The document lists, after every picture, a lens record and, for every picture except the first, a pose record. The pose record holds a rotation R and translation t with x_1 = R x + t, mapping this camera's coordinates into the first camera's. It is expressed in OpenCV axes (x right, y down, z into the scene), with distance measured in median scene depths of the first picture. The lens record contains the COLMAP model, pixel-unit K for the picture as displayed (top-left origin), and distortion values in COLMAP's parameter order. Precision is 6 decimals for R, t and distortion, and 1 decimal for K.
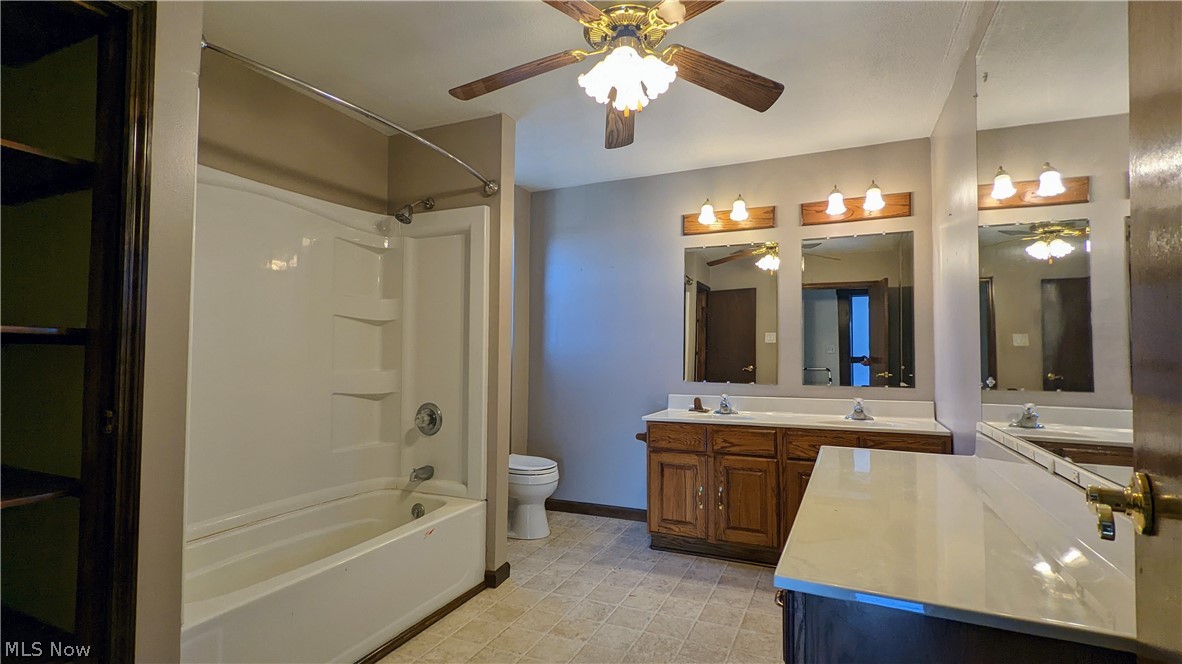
lens RADIAL K [[557.2, 0, 595.6], [0, 557.2, 334.4], [0, 0, 1]] dist [0.003103, 0.001215]
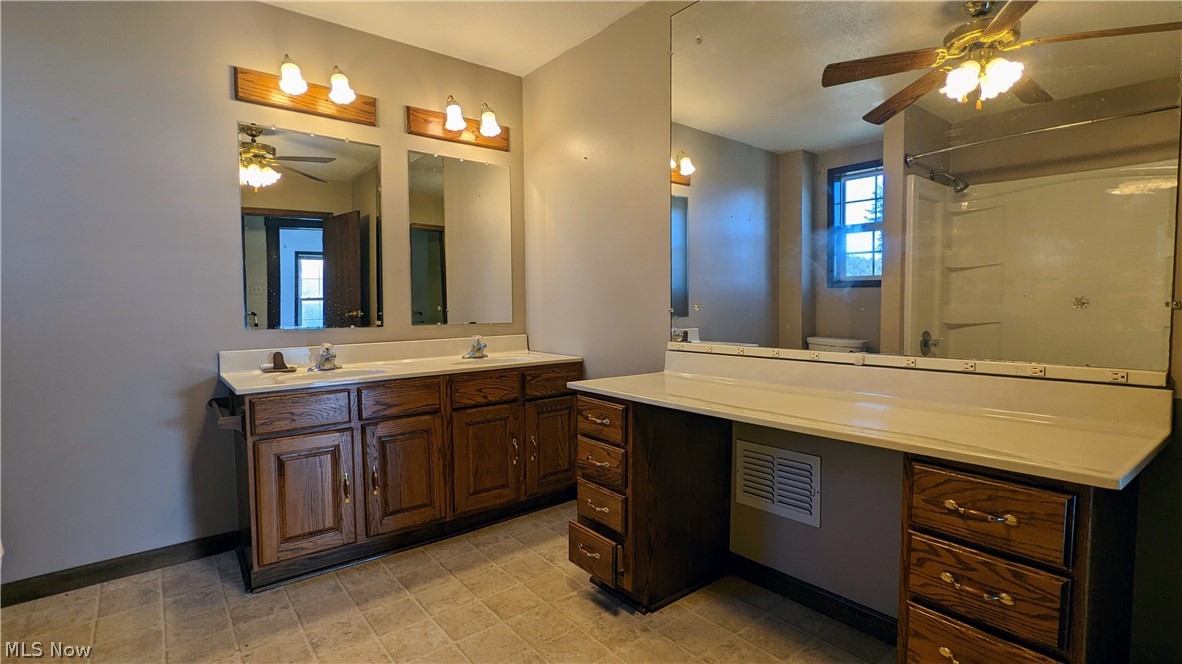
lens RADIAL K [[557.2, 0, 593.7], [0, 557.2, 332.4], [0, 0, 1]] dist [0.003103, 0.001215]
pose [[0.455163, -0.056046, 0.888642, -0.281177], [-0.025948, 0.996758, 0.076155, 0.032123], [-0.890030, -0.057721, 0.452234, 0.401014]]
